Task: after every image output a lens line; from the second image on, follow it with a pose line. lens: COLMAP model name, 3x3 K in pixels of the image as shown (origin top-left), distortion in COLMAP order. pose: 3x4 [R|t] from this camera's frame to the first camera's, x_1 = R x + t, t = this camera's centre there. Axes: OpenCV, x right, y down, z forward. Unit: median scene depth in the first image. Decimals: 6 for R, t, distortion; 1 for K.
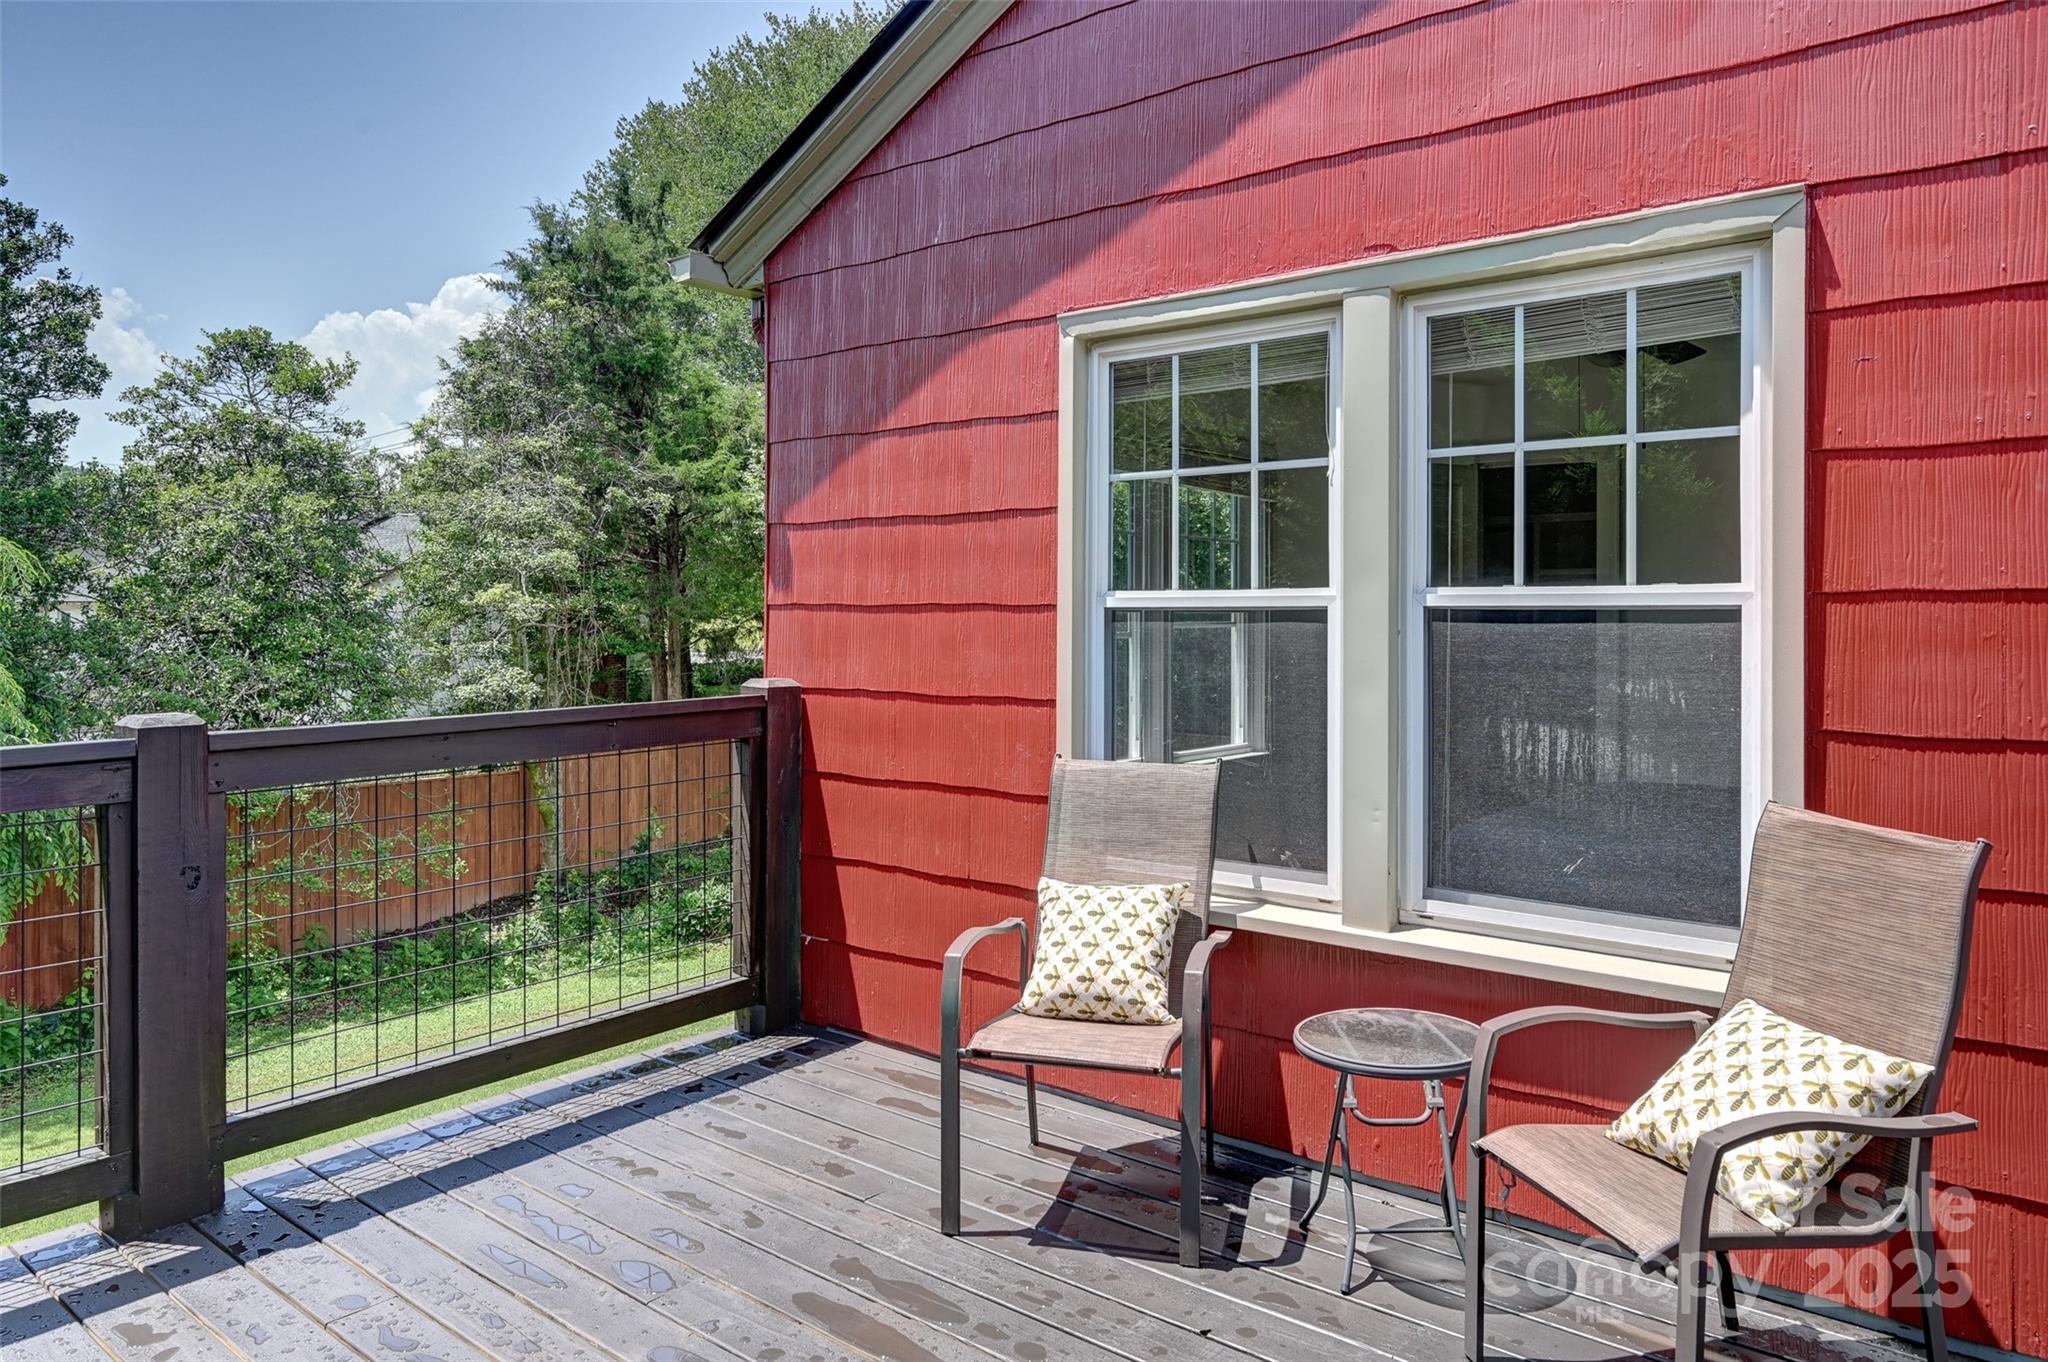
lens RADIAL K [[1398.7, 0, 1042.9], [0, 1398.7, 606.8], [0, 0, 1]] dist [-0.000761, -0.001951]
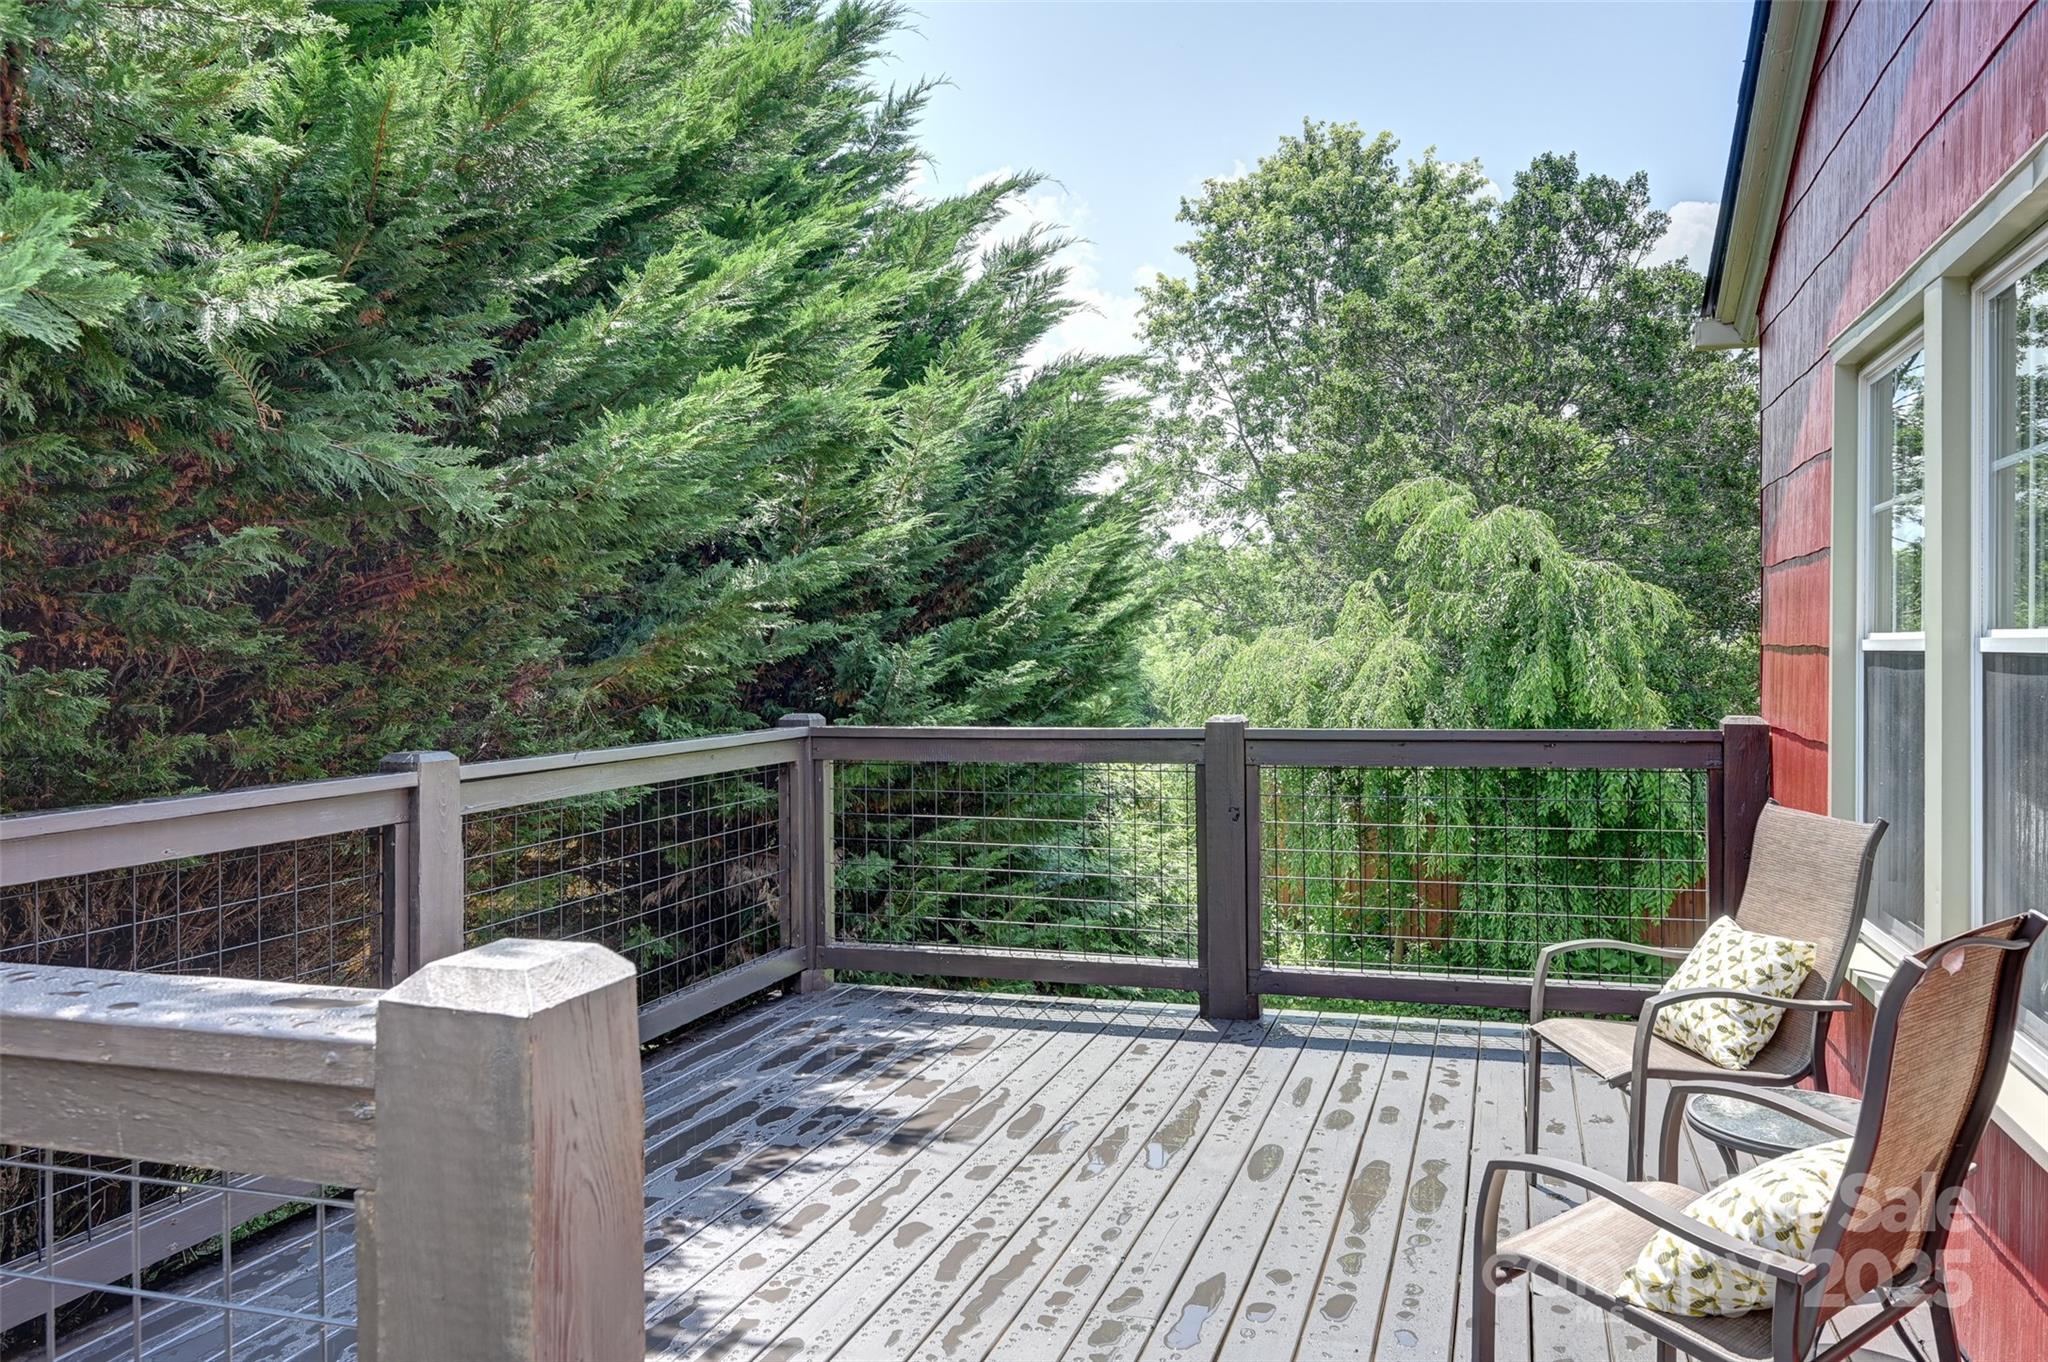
lens RADIAL K [[1398.7, 0, 1026.7], [0, 1398.7, 667.4], [0, 0, 1]] dist [-0.000761, -0.001951]
pose [[0.356026, 0.012516, -0.934392, 0.141455], [0.007287, 0.999843, 0.016169, -0.001352], [0.934447, -0.012565, 0.355879, 0.030413]]
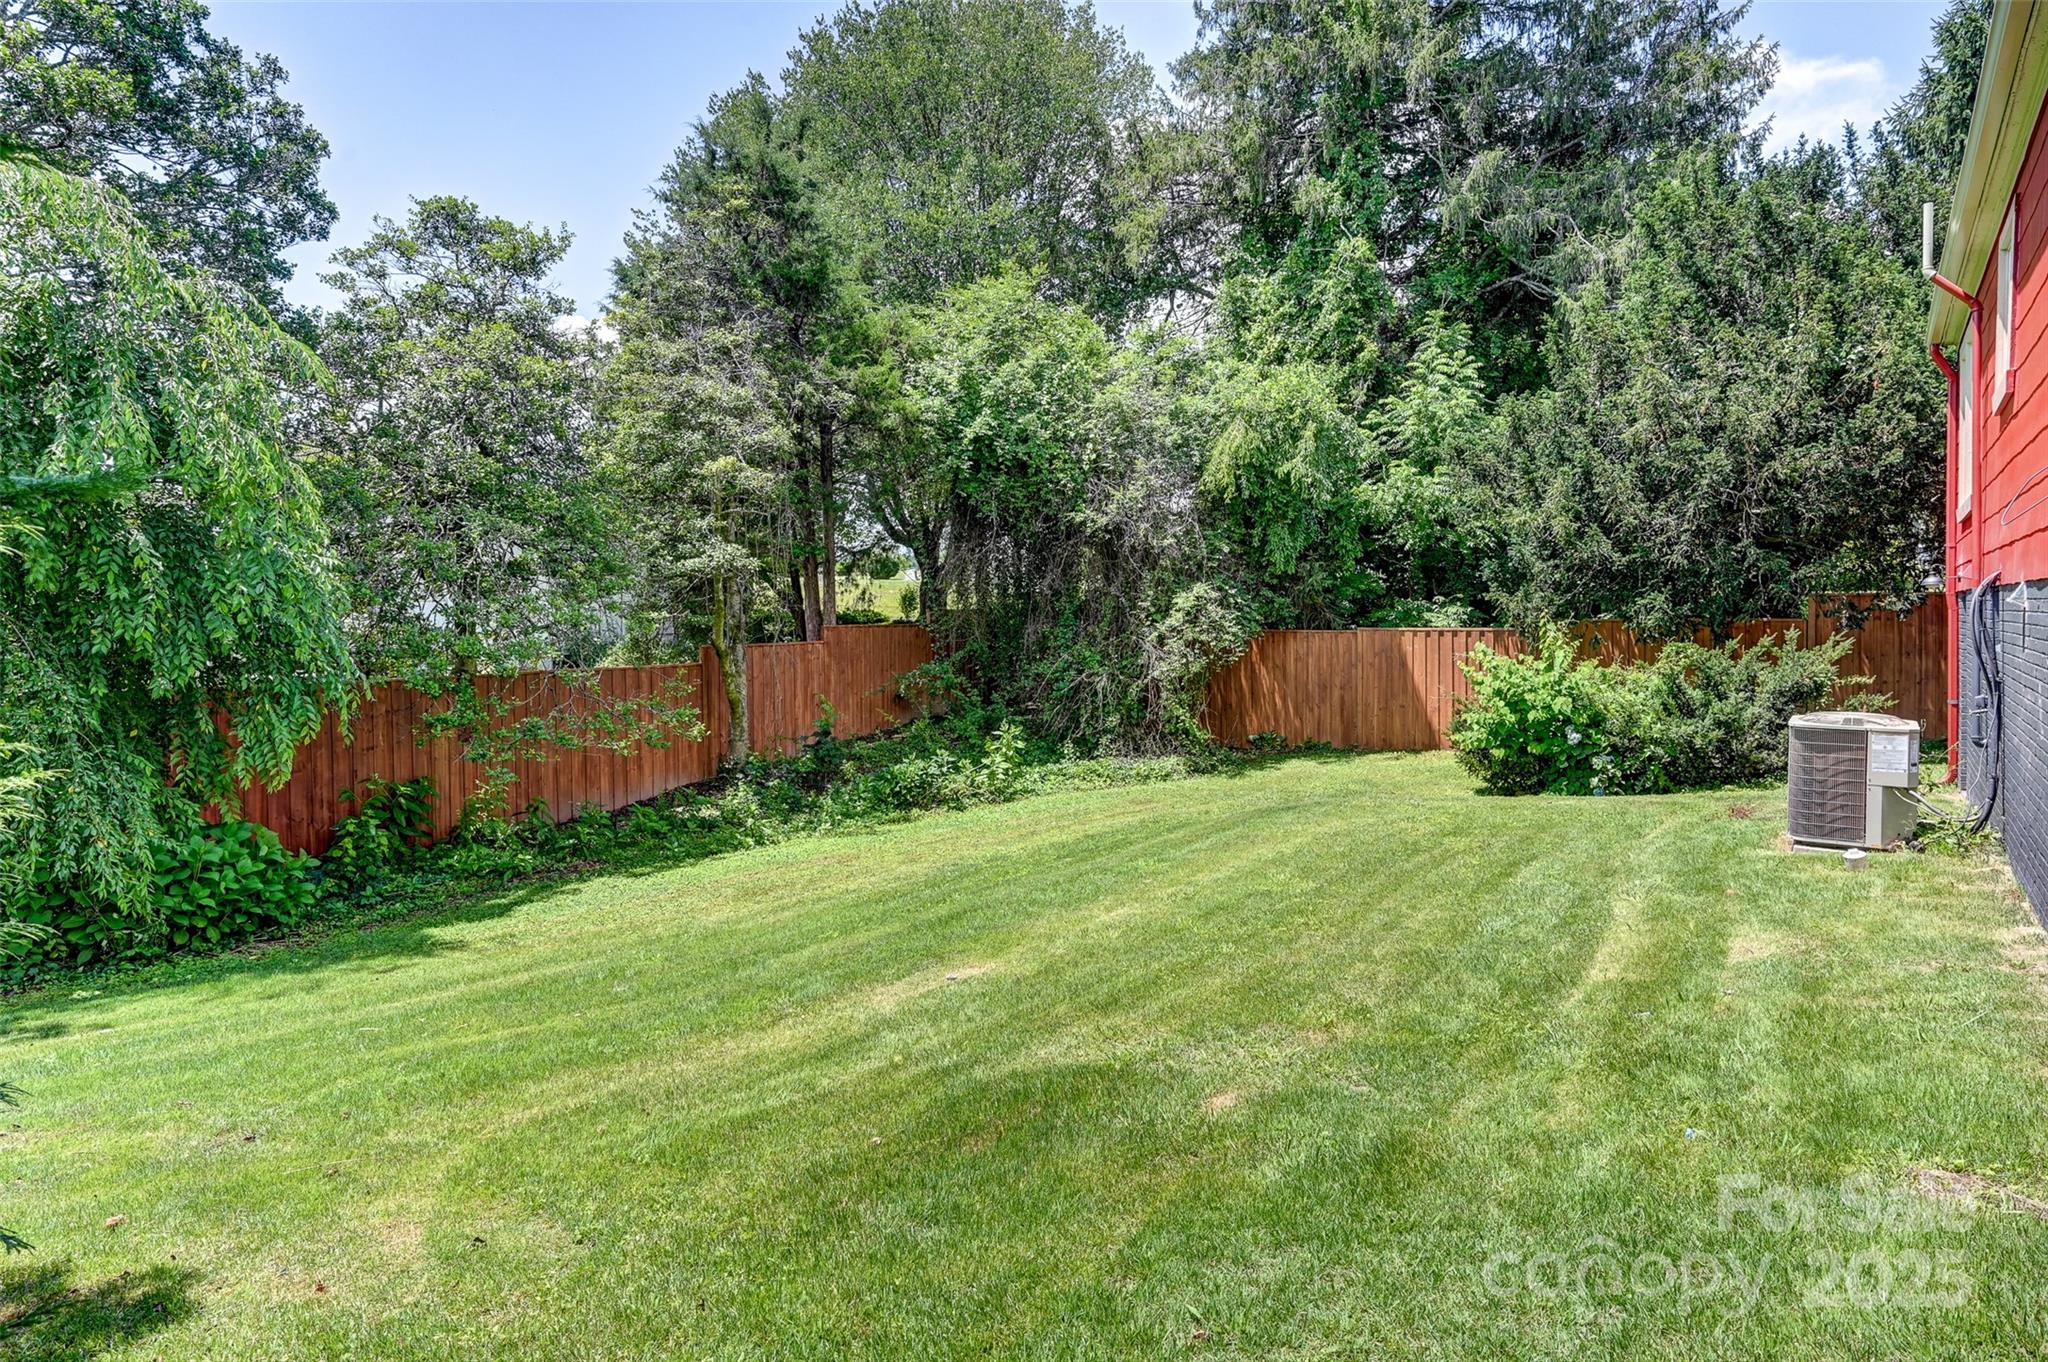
lens RADIAL K [[1174.8, 0, 1070.0], [0, 1174.8, 640.7], [0, 0, 1]] dist [0.010068, 0.002339]
pose [[0.996487, -0.011911, 0.082901, -0.203493], [0.009894, 0.999646, 0.024694, 0.095078], [-0.083166, -0.023787, 0.996252, 0.121458]]
